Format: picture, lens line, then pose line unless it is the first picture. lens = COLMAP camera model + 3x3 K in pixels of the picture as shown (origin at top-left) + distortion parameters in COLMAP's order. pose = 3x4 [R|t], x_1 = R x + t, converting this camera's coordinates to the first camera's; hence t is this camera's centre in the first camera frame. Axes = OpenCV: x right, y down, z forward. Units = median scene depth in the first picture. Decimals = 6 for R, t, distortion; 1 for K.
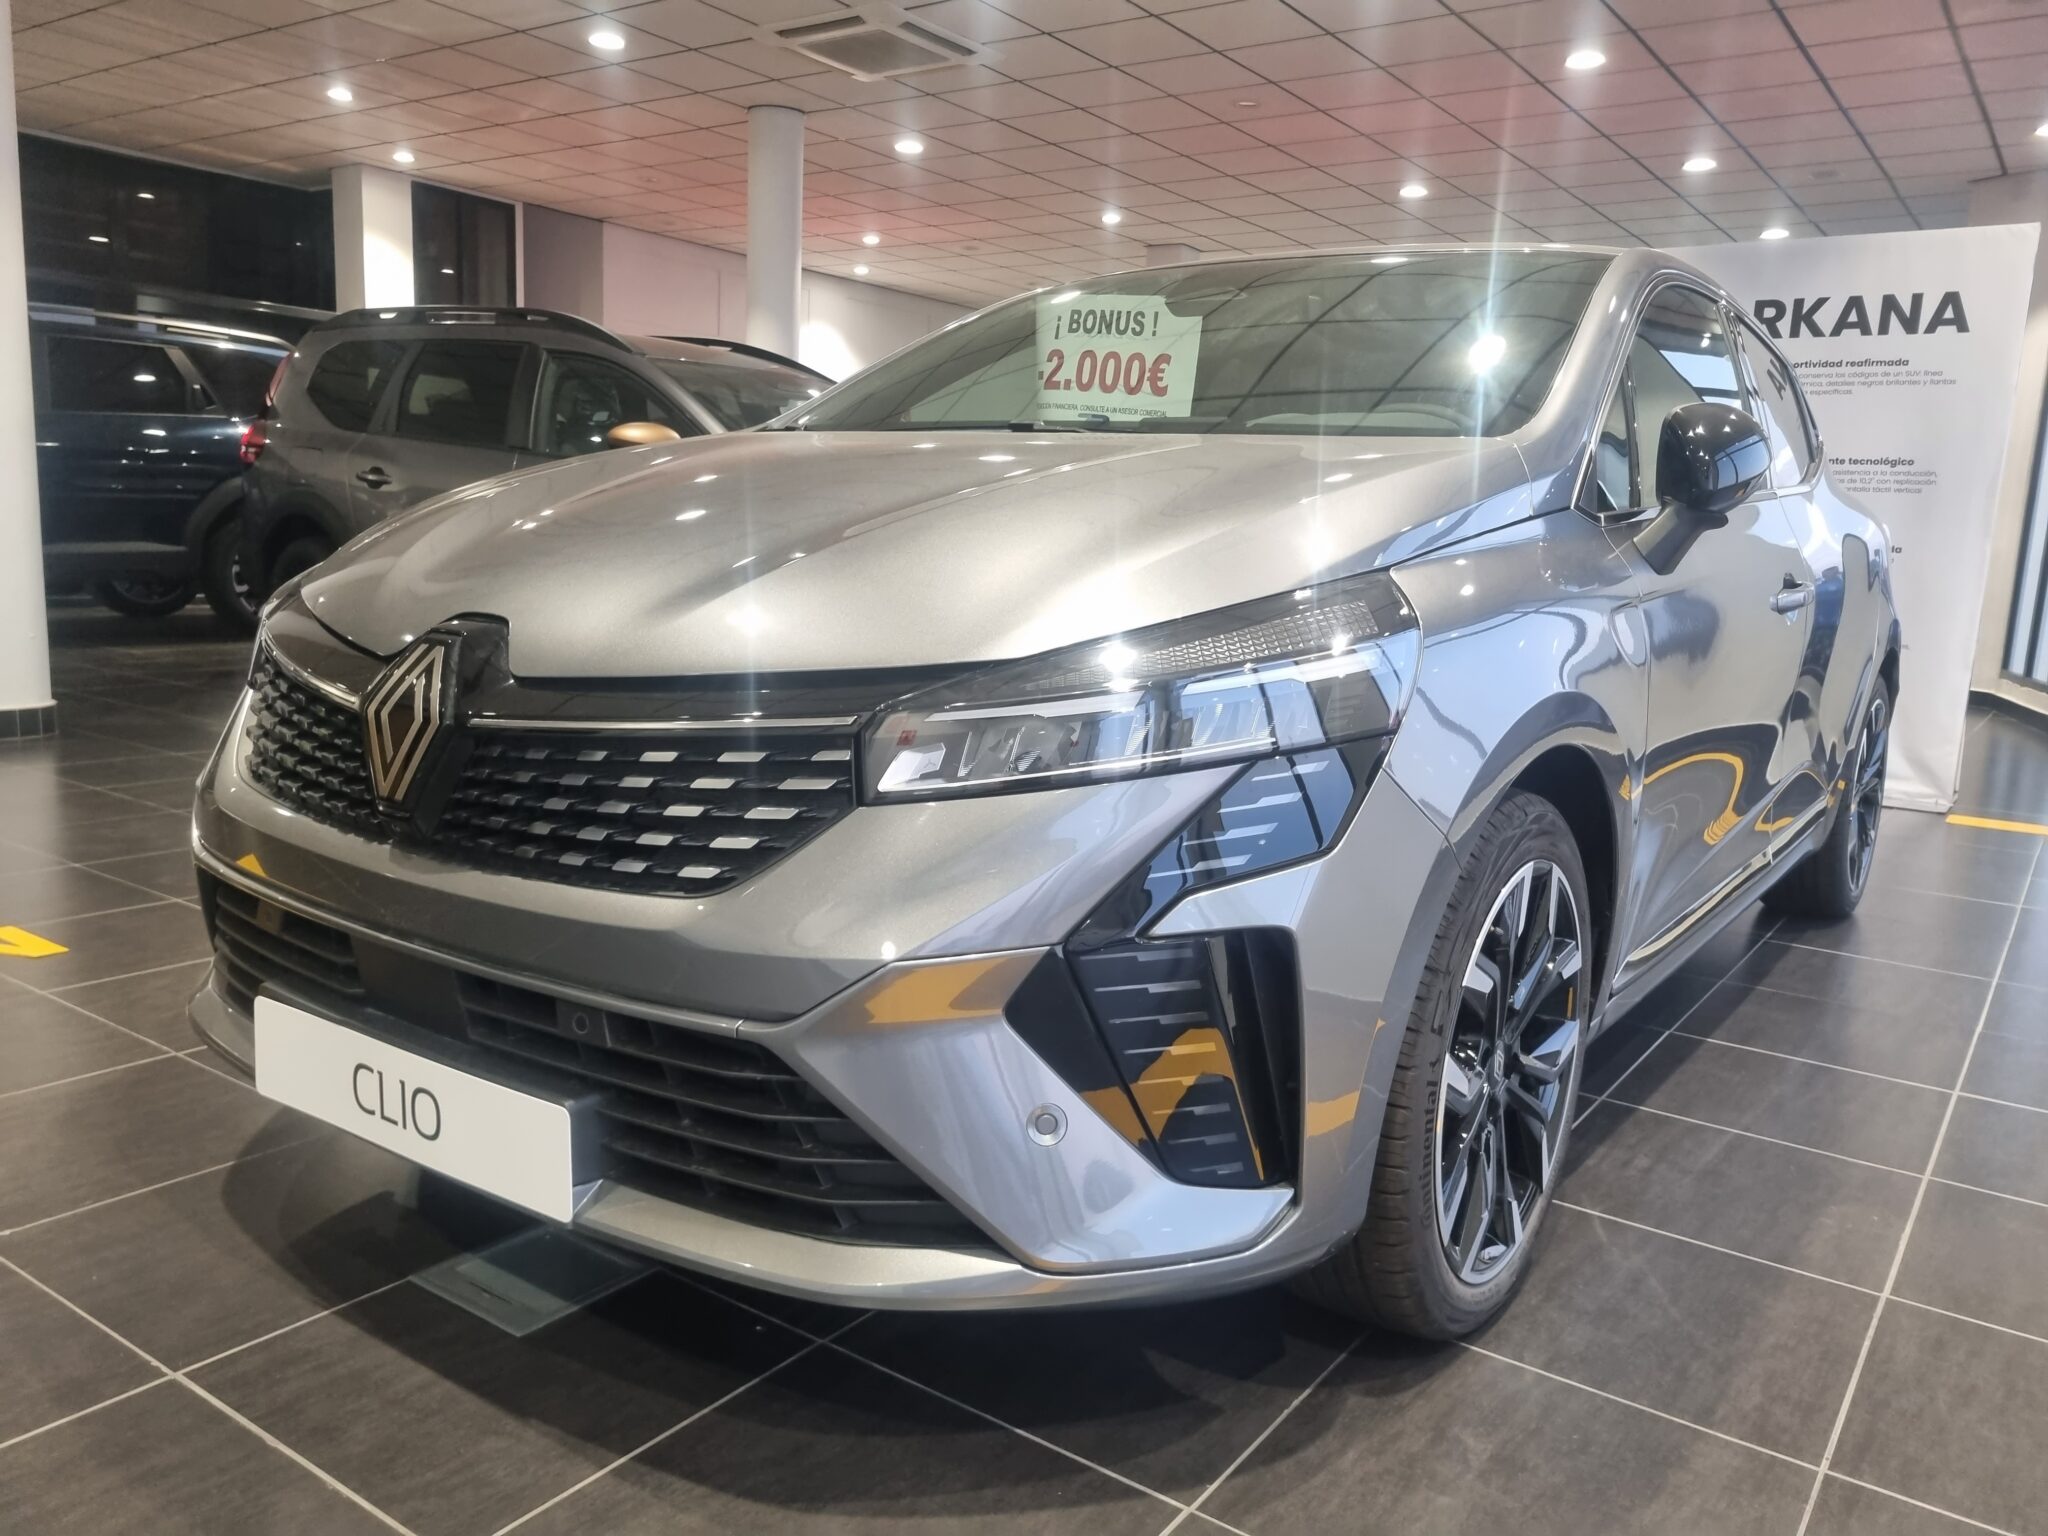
lens RADIAL K [[1562.1, 0, 1033.9], [0, 1562.1, 769.1], [0, 0, 1]] dist [0.003482, -0.004394]
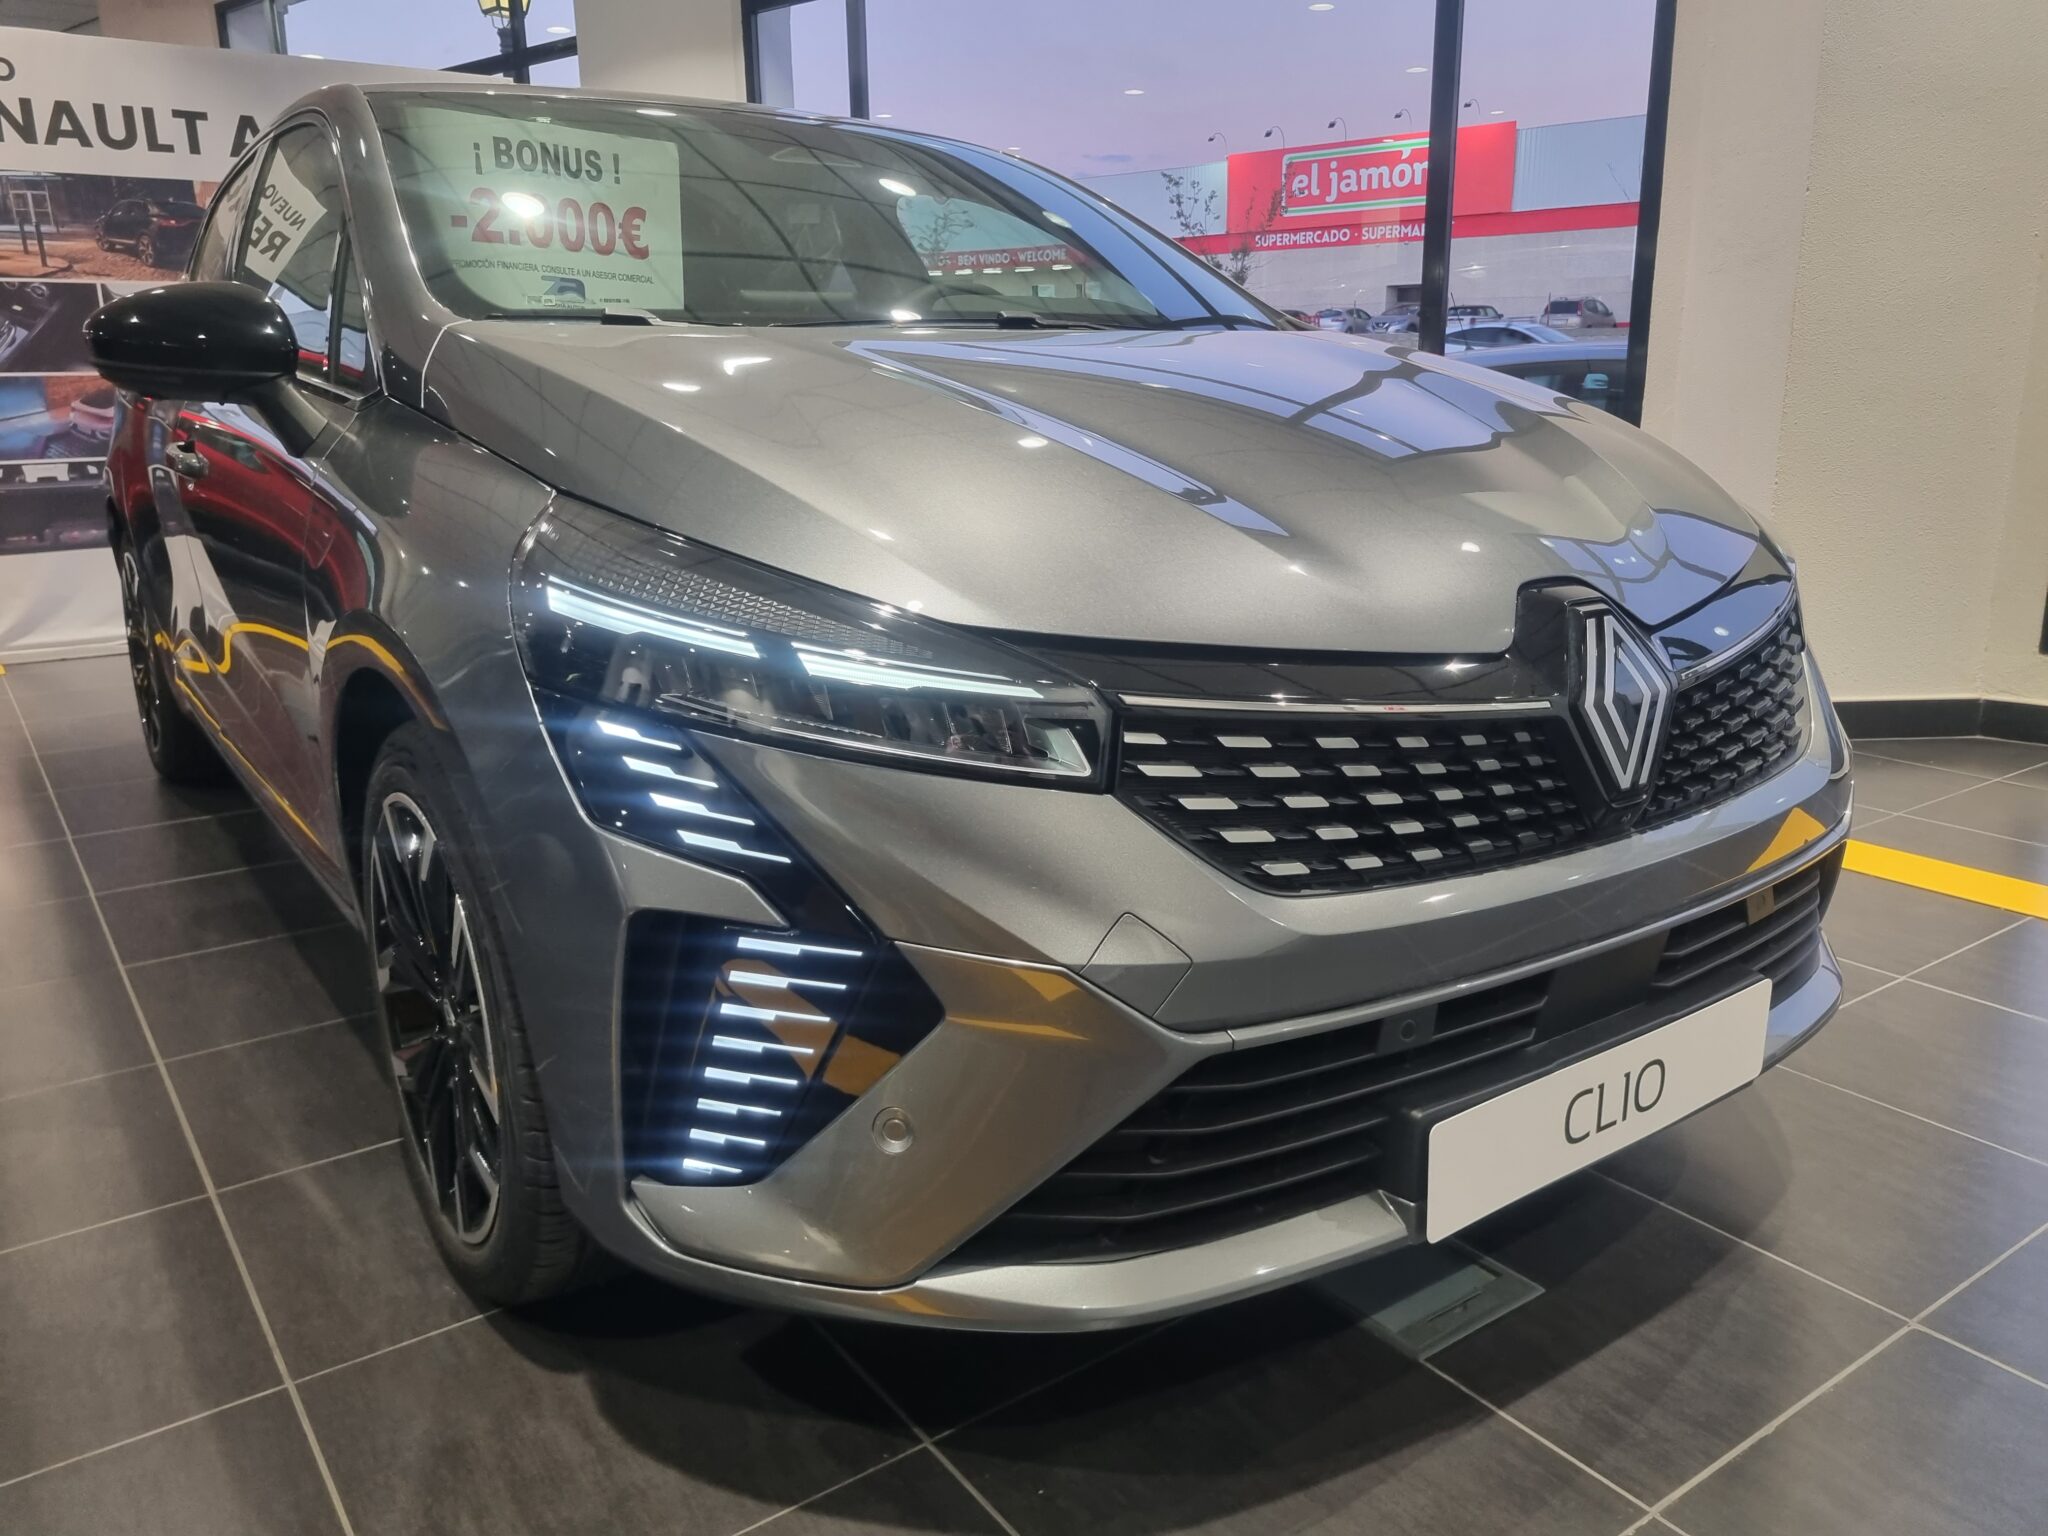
lens RADIAL K [[1562.1, 0, 1033.6], [0, 1562.1, 772.8], [0, 0, 1]] dist [0.003482, -0.004394]
pose [[0.313288, -0.278105, 0.908024, -0.702267], [0.166474, 0.957436, 0.235801, -0.135884], [-0.934953, 0.077288, 0.346251, 0.528211]]
